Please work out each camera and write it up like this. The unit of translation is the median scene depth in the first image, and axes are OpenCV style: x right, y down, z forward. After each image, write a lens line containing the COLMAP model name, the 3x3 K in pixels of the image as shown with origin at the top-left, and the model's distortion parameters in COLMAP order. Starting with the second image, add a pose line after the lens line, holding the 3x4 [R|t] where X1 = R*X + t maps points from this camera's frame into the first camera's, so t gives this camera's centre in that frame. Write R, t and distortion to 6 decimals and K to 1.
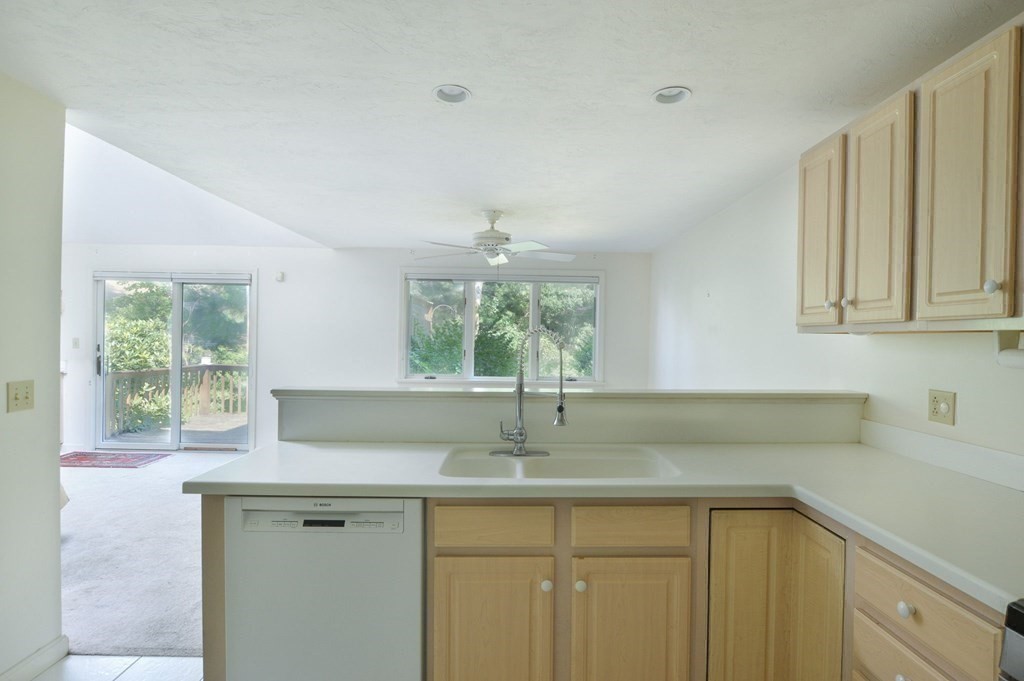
lens RADIAL K [[530.3, 0, 527.3], [0, 530.3, 348.0], [0, 0, 1]] dist [-0.025255, 0.000106]
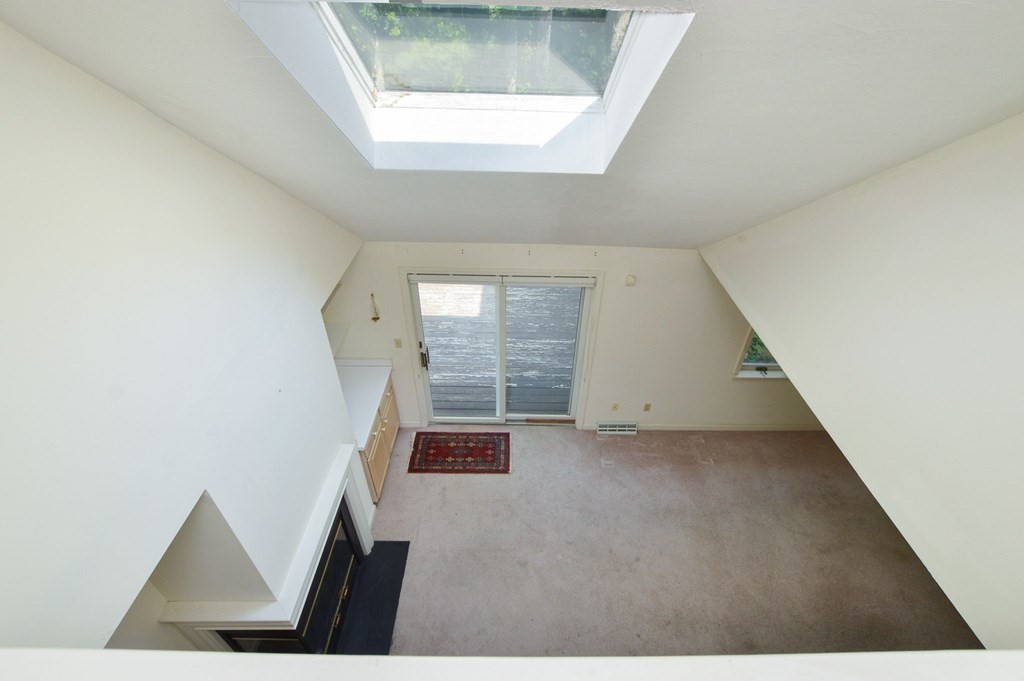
lens RADIAL K [[457.6, 0, 525.5], [0, 457.6, 345.8], [0, 0, 1]] dist [-0.027143, 0.001177]
pose [[0.999853, 0.016761, -0.003599, -1.778887], [-0.011596, 0.815882, 0.578102, -1.333574], [0.012626, -0.577975, 0.815957, 0.940478]]
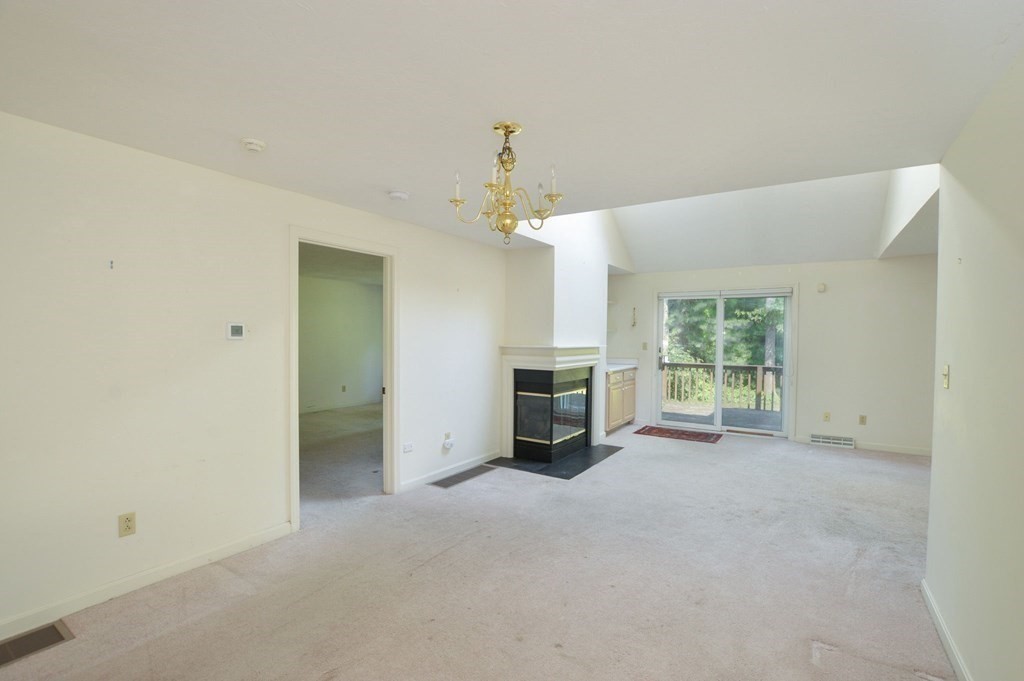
lens RADIAL K [[457.6, 0, 525.5], [0, 457.6, 345.8], [0, 0, 1]] dist [-0.027143, 0.001177]
pose [[0.832503, 0.001639, -0.554019, -1.289497], [-0.004166, 0.999986, -0.003301, -0.013634], [0.554005, 0.005056, 0.832498, -0.483782]]
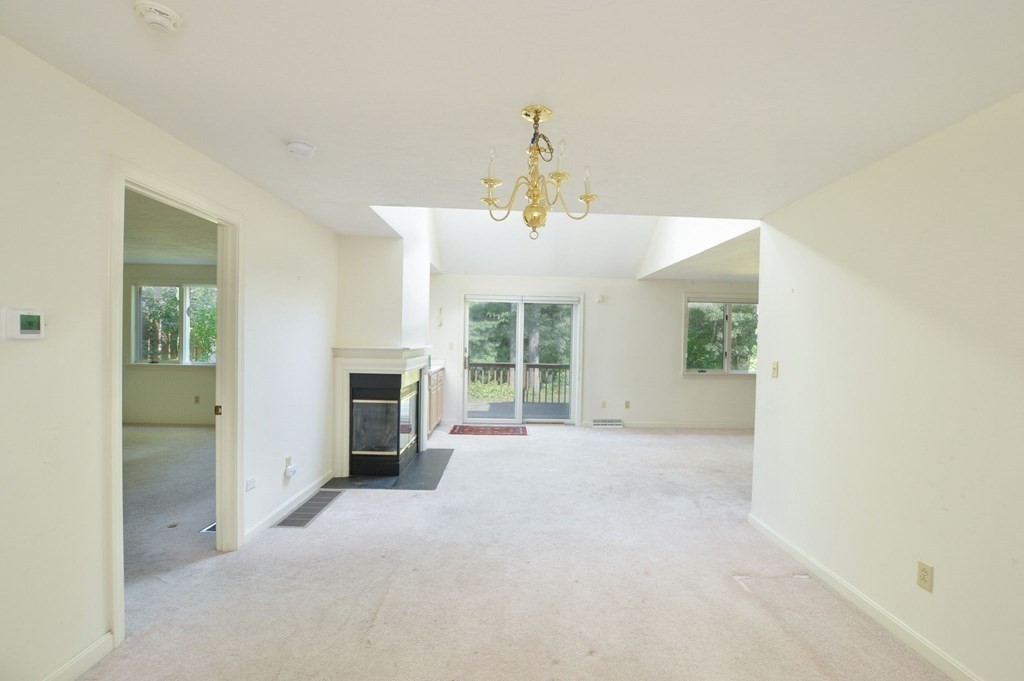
lens RADIAL K [[457.6, 0, 525.5], [0, 457.6, 345.8], [0, 0, 1]] dist [-0.027143, 0.001177]
pose [[0.999895, 0.003148, 0.014176, -1.918748], [-0.003115, 0.999992, -0.002394, -0.022996], [-0.014184, 0.002350, 0.999897, -0.593181]]
